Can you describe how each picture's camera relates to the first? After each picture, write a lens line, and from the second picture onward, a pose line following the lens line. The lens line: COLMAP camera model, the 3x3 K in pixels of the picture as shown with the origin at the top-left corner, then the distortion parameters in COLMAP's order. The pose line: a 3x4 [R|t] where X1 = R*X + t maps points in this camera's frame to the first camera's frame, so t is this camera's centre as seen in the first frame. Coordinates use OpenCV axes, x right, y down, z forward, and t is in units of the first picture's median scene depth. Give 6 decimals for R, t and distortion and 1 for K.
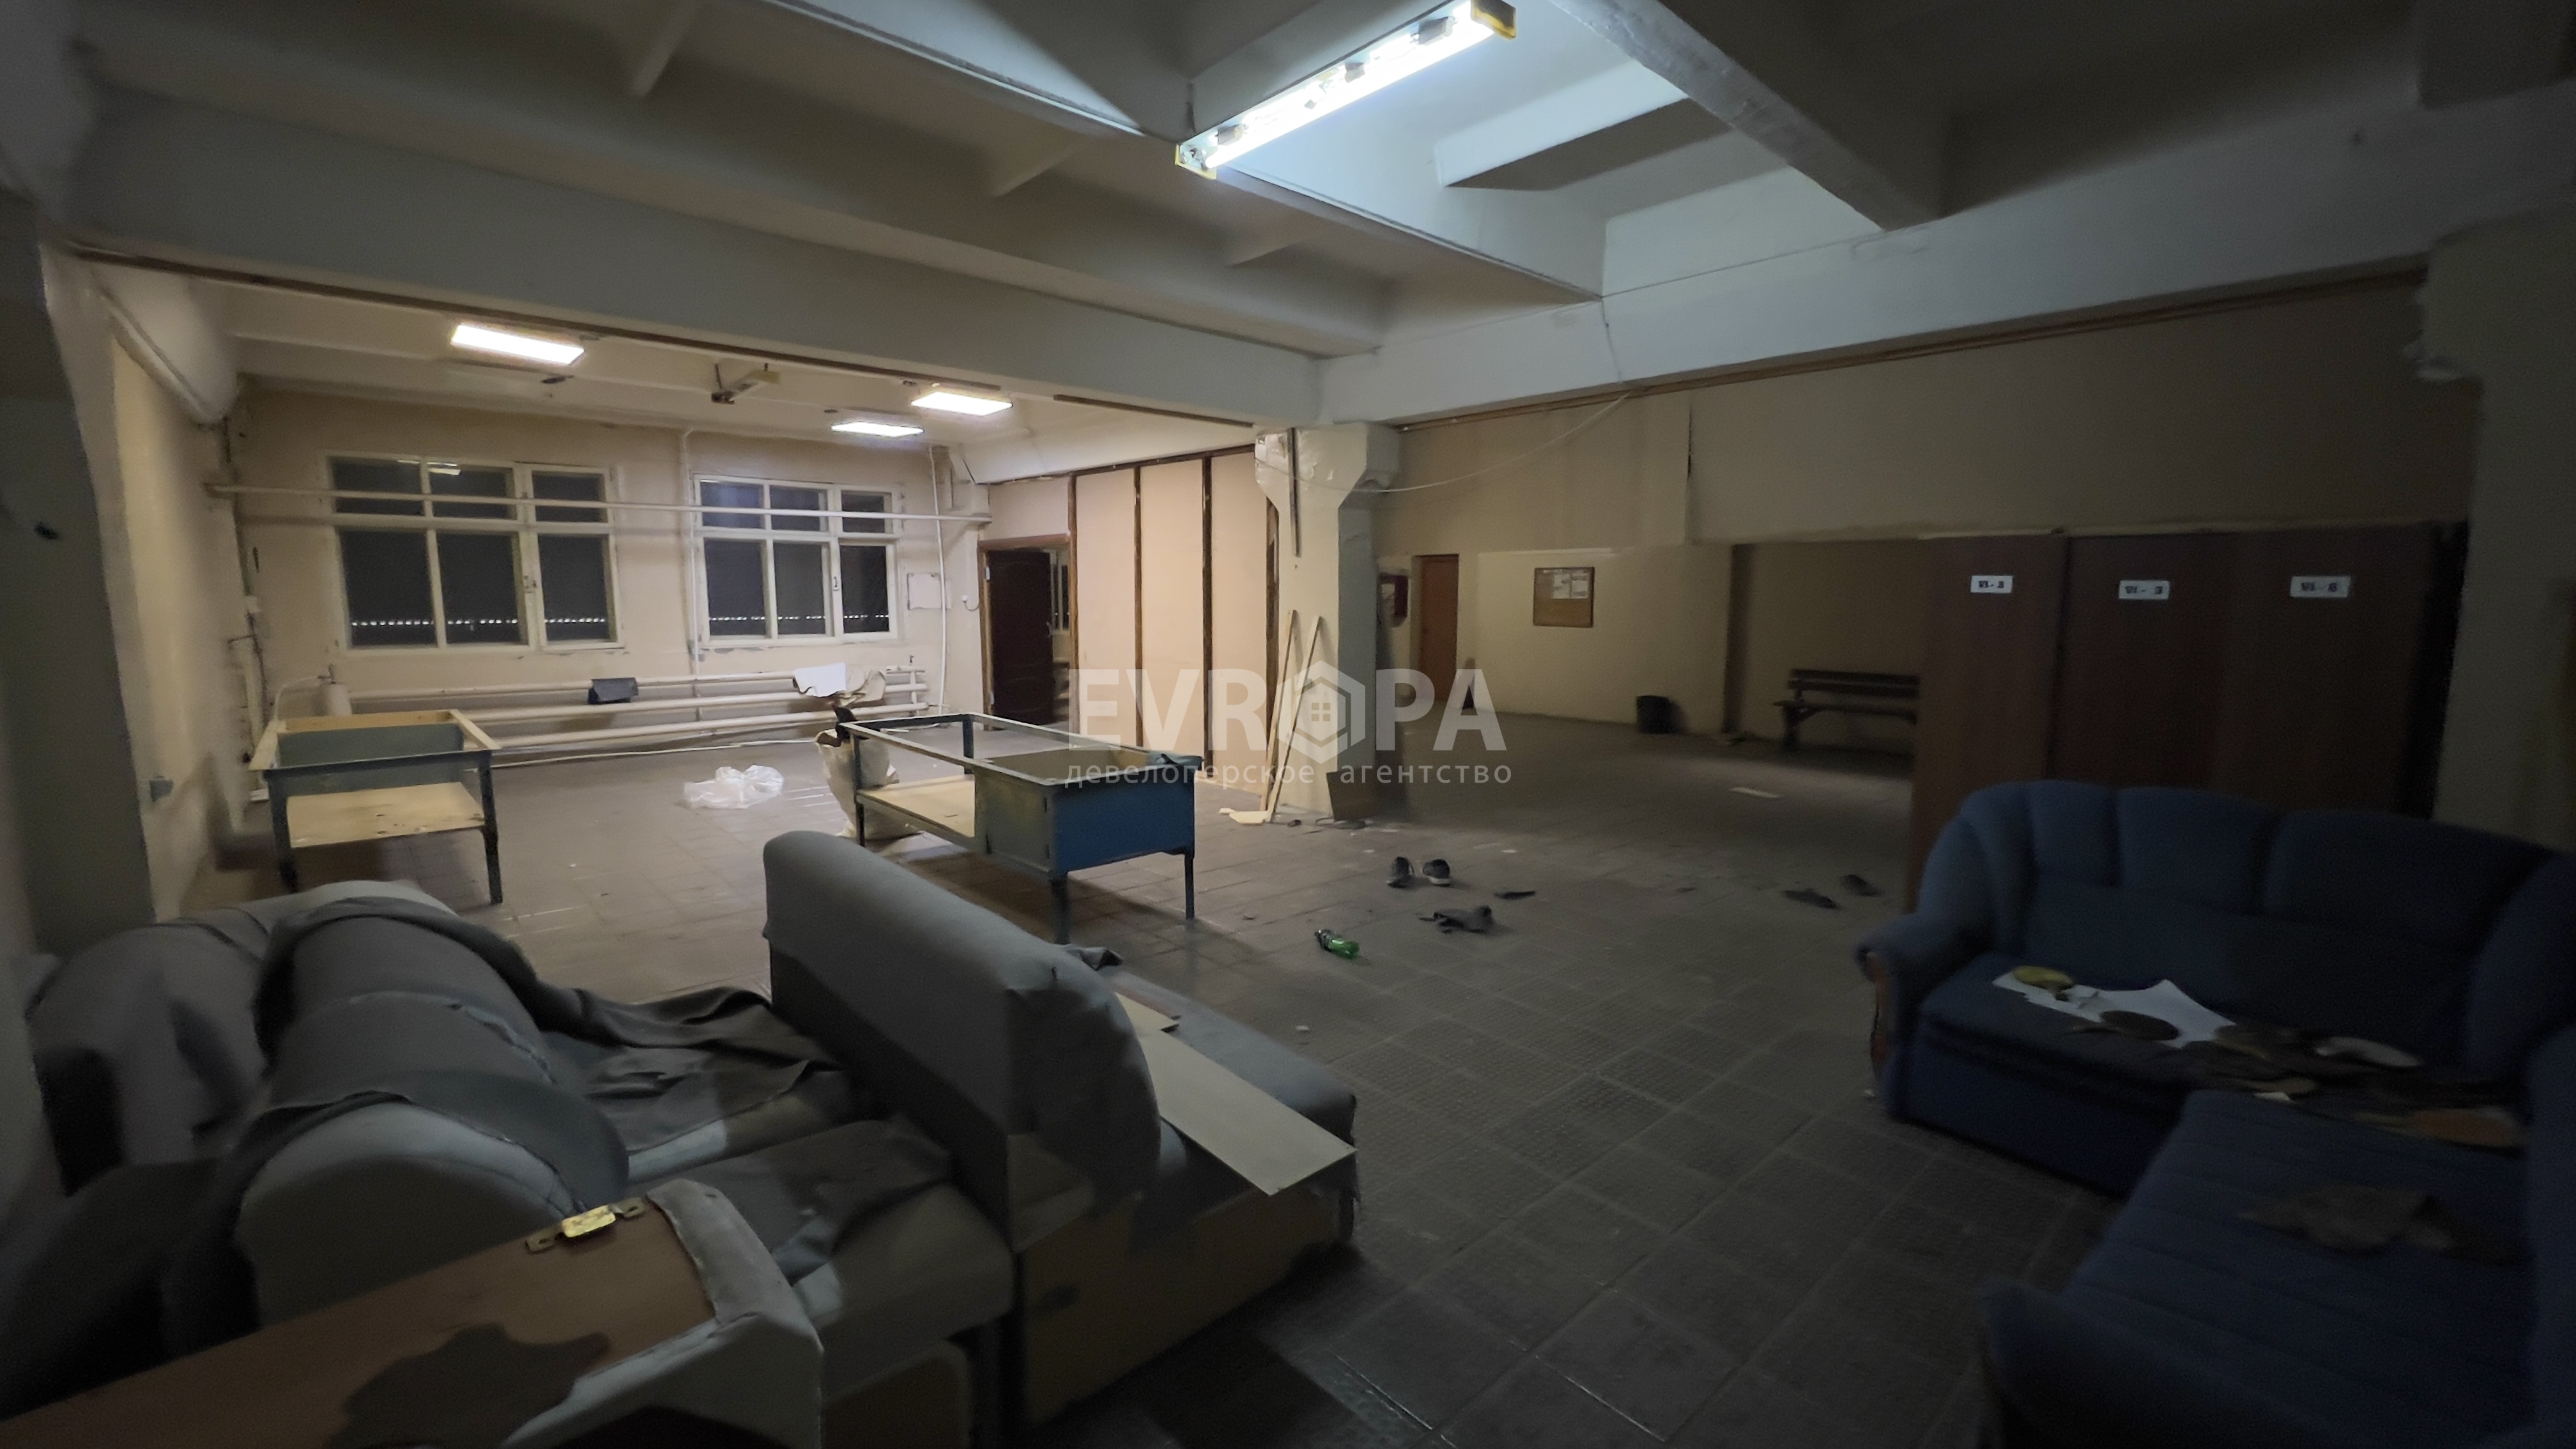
lens RADIAL K [[1031.6, 0, 1277.9], [0, 1031.6, 723.0], [0, 0, 1]] dist [-0.000178, 0.000206]
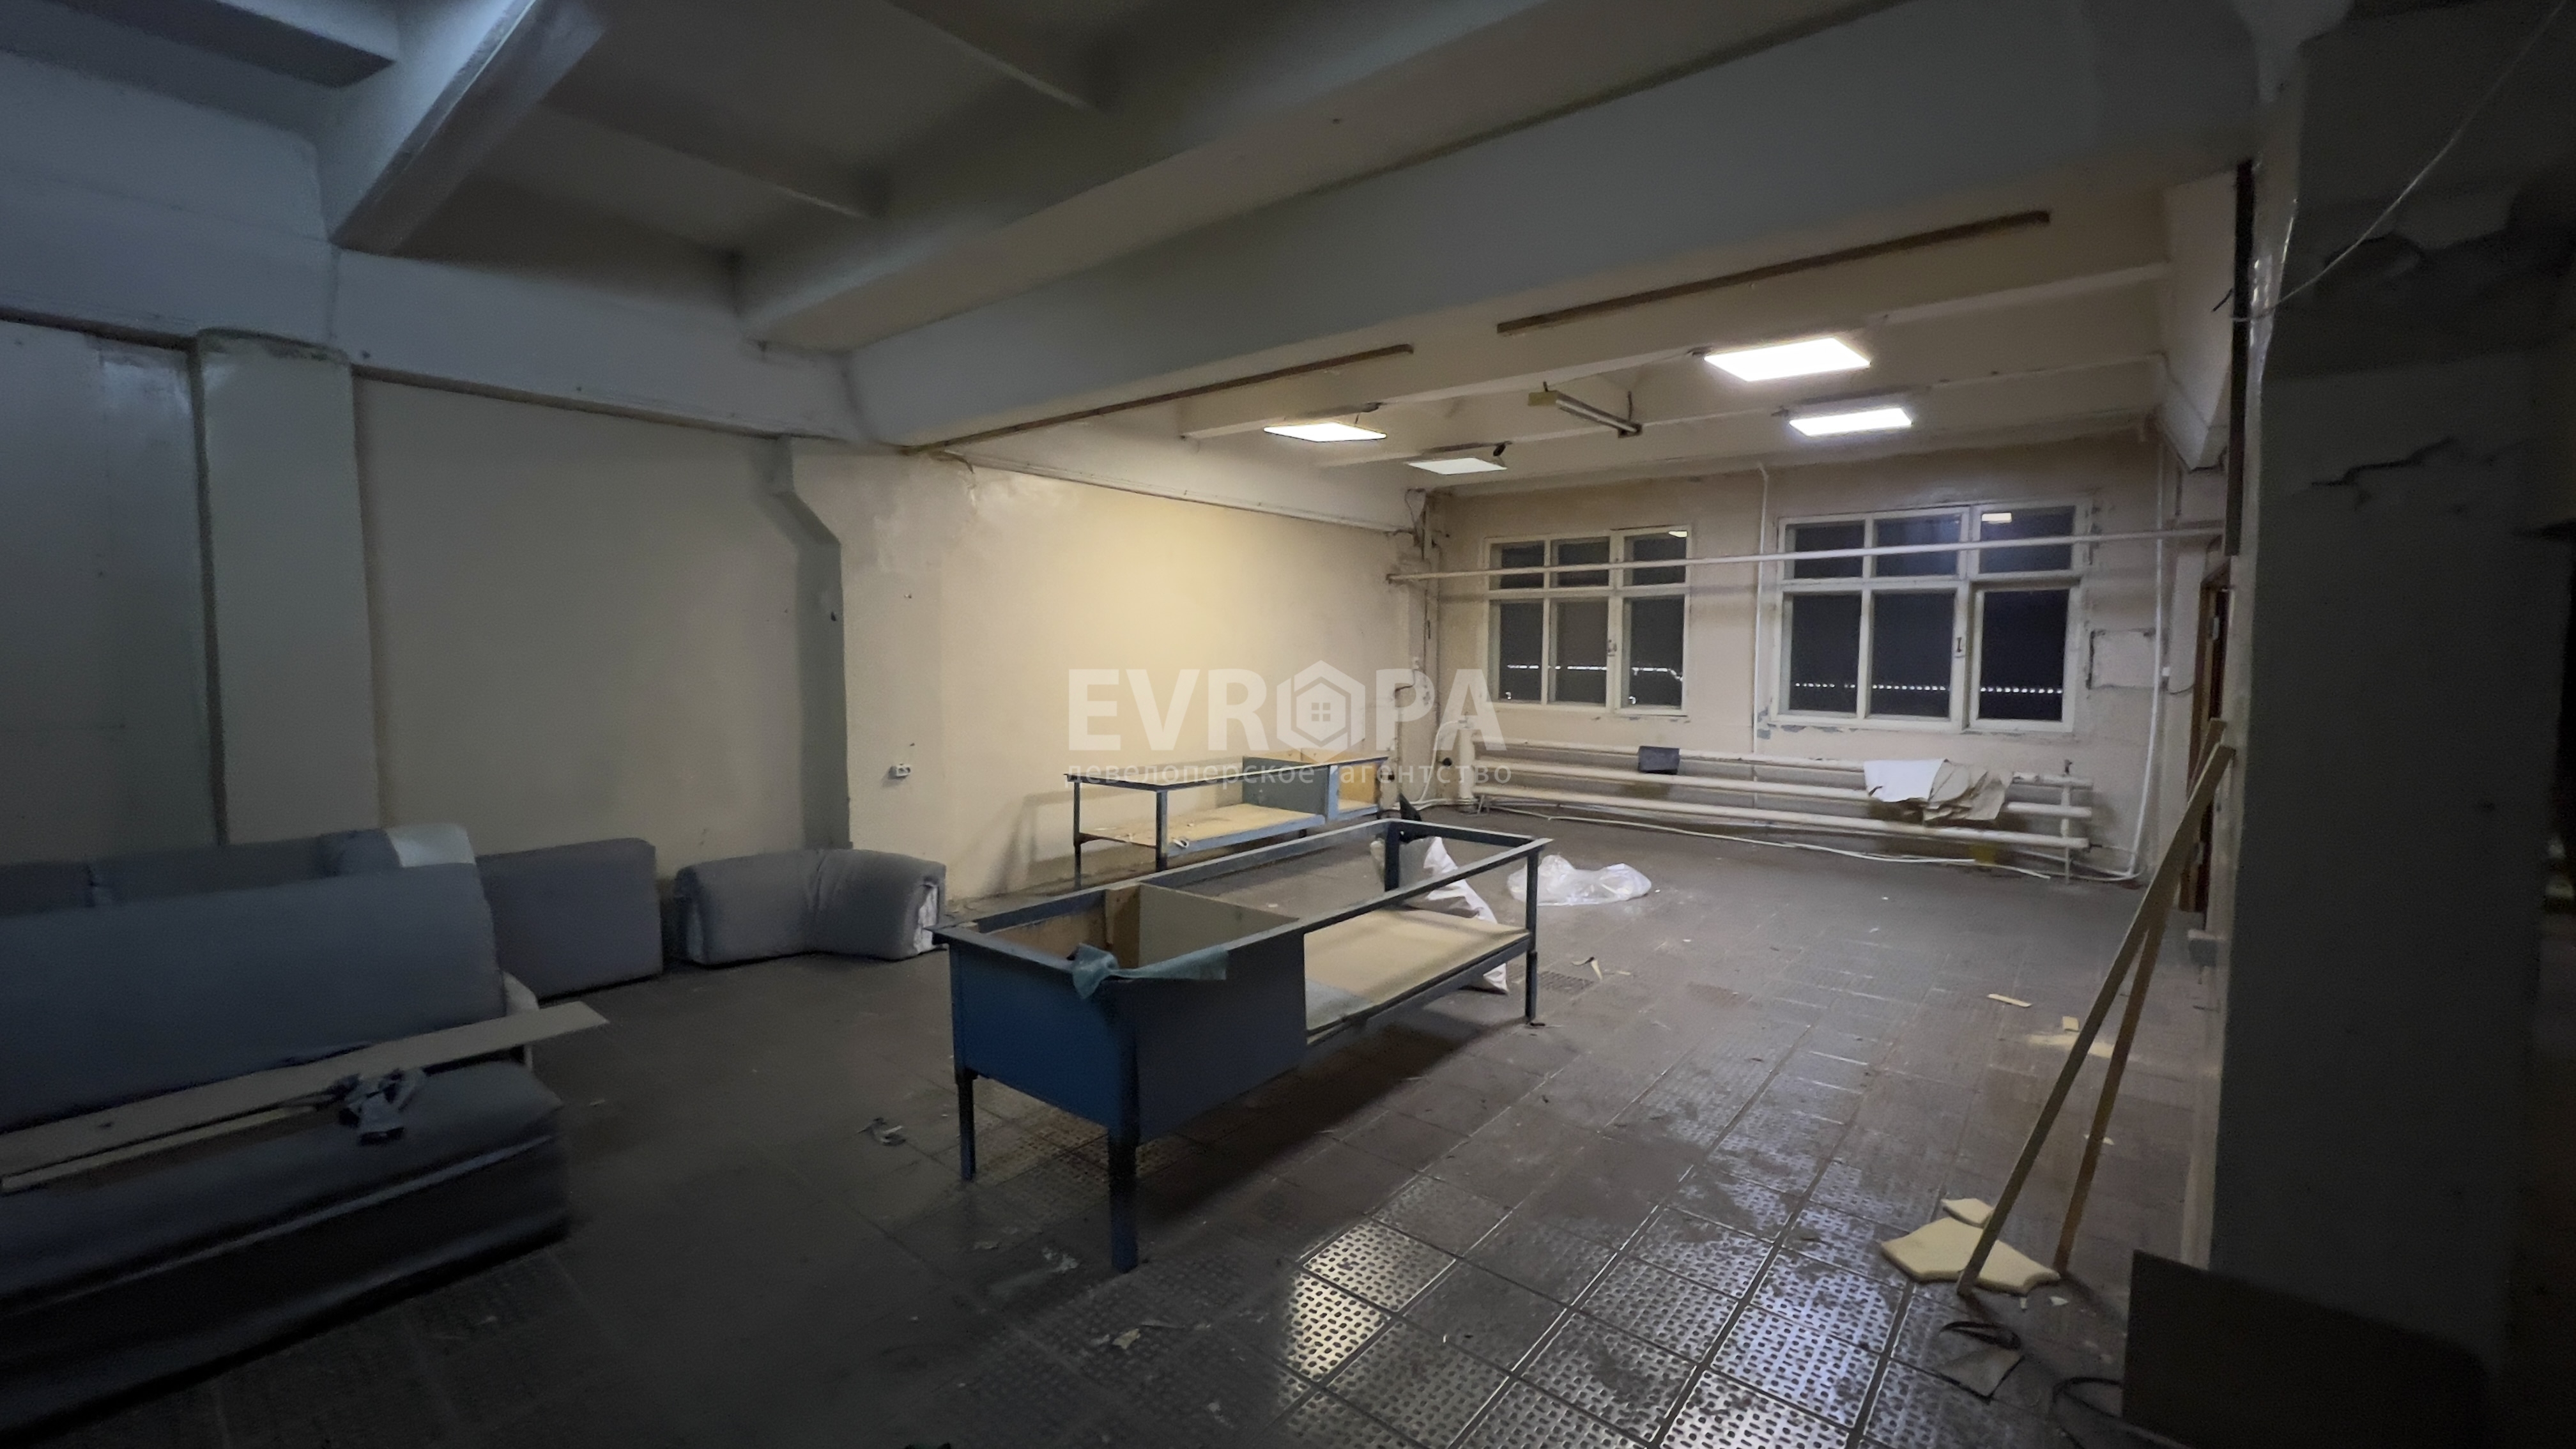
lens RADIAL K [[1031.6, 0, 1277.9], [0, 1031.6, 723.0], [0, 0, 1]] dist [-0.000178, 0.000206]
pose [[0.147921, 0.080591, -0.985710, 0.209048], [-0.124637, 0.990247, 0.062258, -0.073327], [0.981114, 0.113647, 0.156523, 0.463551]]
